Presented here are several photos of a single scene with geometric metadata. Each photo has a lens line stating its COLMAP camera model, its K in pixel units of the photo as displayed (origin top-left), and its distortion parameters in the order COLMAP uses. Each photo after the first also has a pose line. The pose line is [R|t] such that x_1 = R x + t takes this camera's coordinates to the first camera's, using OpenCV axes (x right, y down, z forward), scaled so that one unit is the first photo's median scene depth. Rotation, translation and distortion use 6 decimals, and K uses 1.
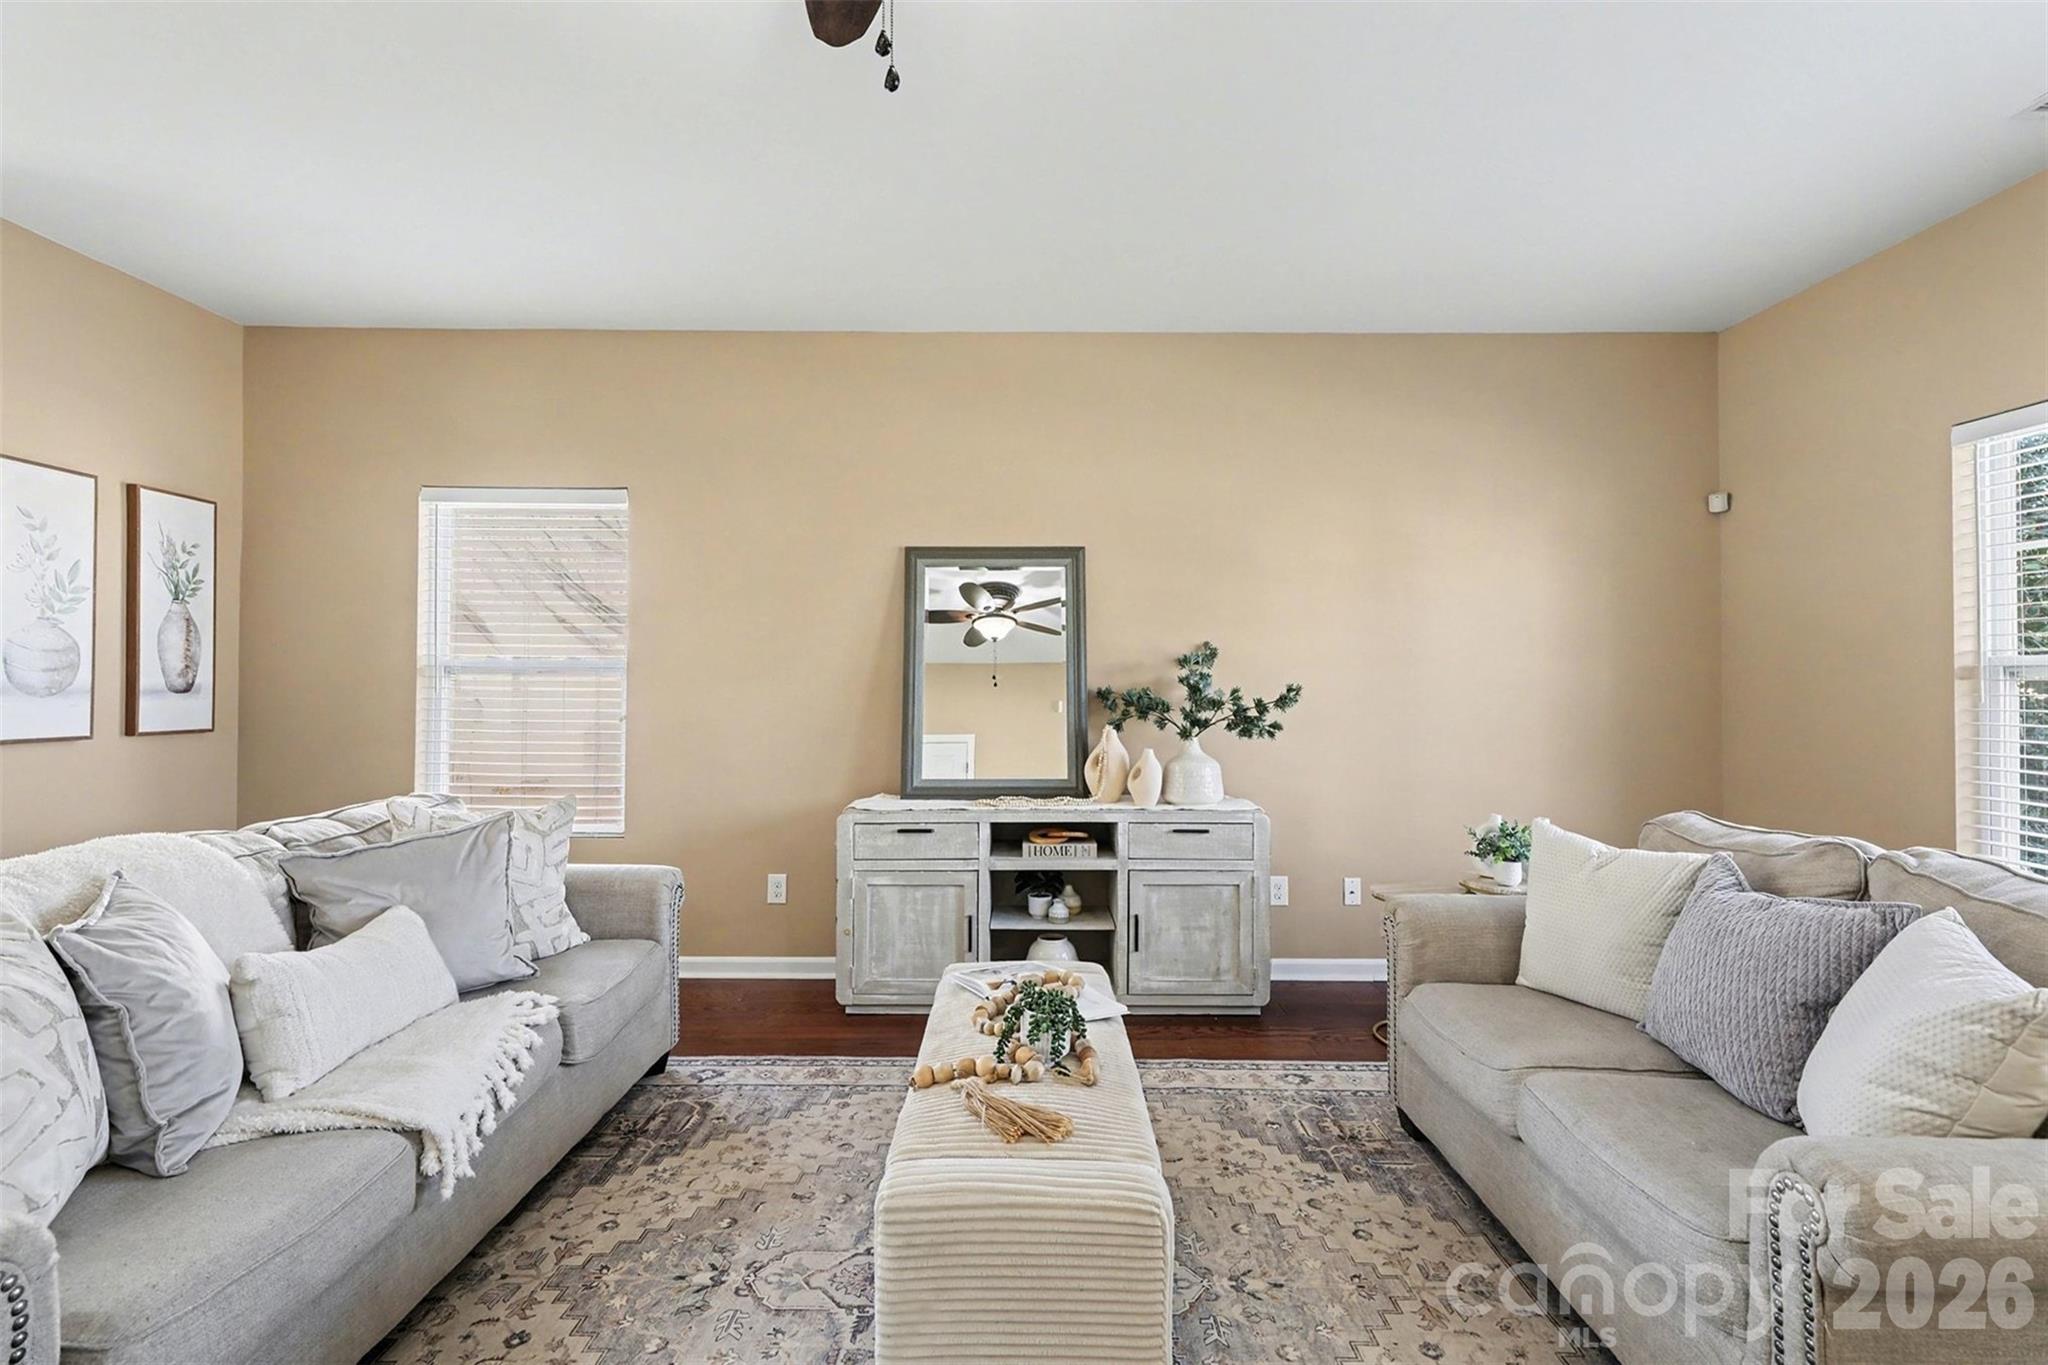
lens RADIAL K [[914.3, 0, 1020.2], [0, 914.3, 669.8], [0, 0, 1]] dist [0.005714, -0.002691]
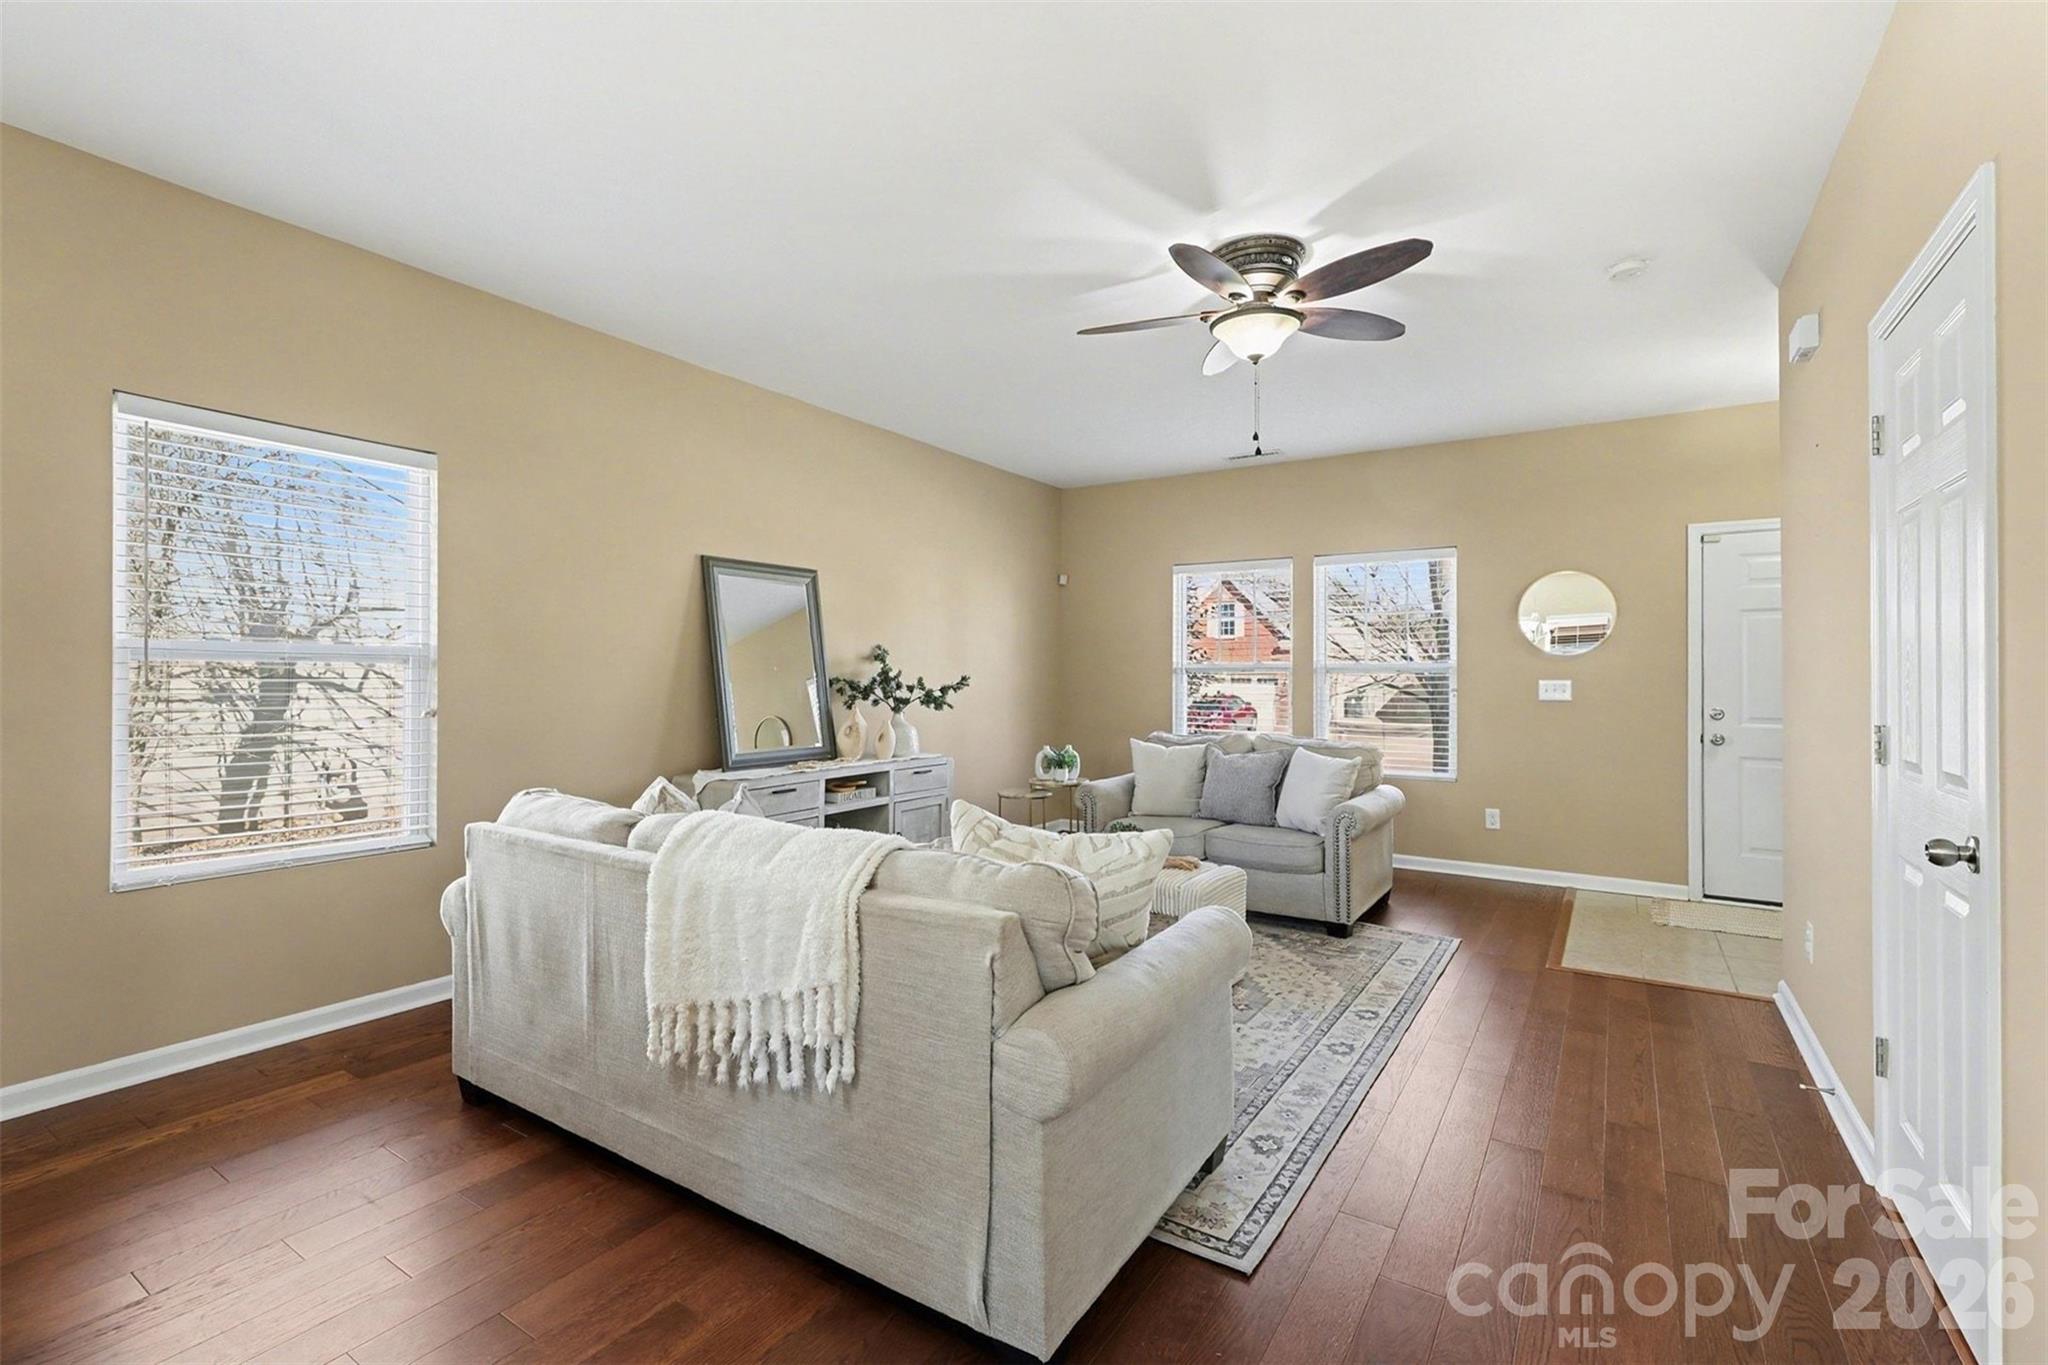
lens RADIAL K [[914.3, 0, 1030.6], [0, 914.3, 687.0], [0, 0, 1]] dist [0.005714, -0.002691]
pose [[0.529658, -0.013184, 0.848109, -0.961252], [-0.020043, 0.999405, 0.028053, -0.010989], [-0.847974, -0.031857, 0.529079, 0.044503]]
